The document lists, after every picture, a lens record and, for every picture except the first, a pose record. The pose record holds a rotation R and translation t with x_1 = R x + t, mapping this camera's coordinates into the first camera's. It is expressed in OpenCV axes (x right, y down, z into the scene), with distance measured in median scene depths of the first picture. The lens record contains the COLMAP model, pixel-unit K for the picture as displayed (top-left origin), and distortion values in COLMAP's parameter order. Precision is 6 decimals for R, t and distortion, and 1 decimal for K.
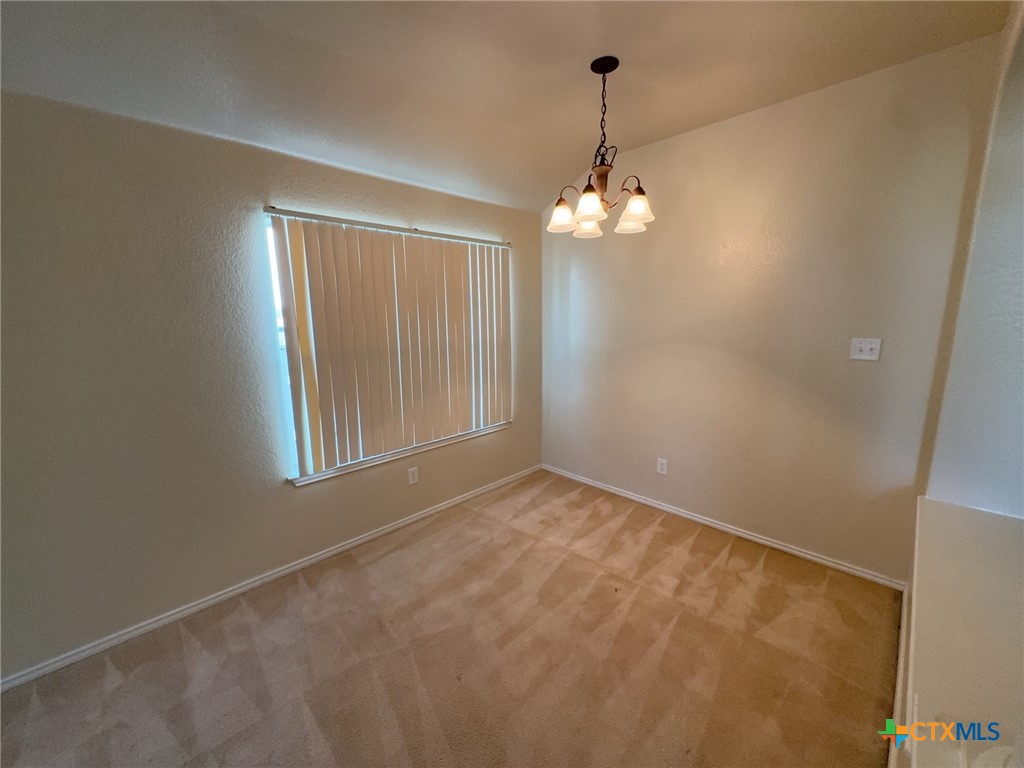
lens RADIAL K [[410.9, 0, 510.8], [0, 410.9, 382.9], [0, 0, 1]] dist [-0.000255, -0.000323]
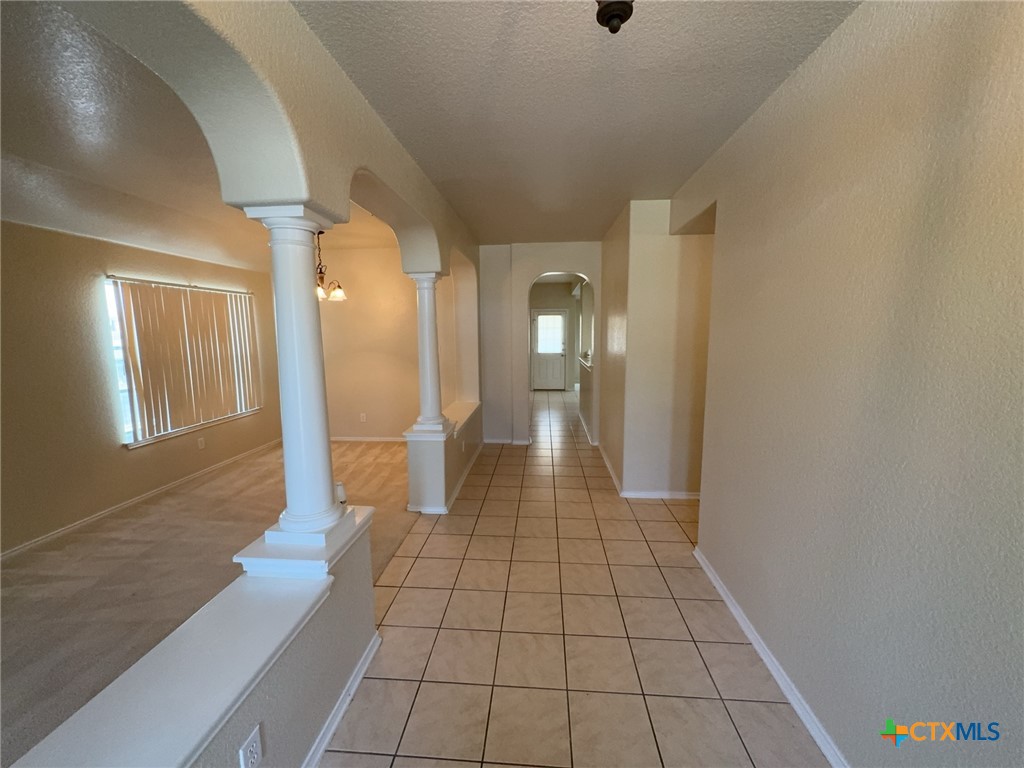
lens RADIAL K [[410.9, 0, 509.9], [0, 410.9, 384.8], [0, 0, 1]] dist [-0.000255, -0.000323]
pose [[0.759910, -0.082694, 0.644747, -0.409133], [0.112407, 0.993650, -0.005041, 0.179605], [-0.640236, 0.076305, 0.764379, -1.119198]]
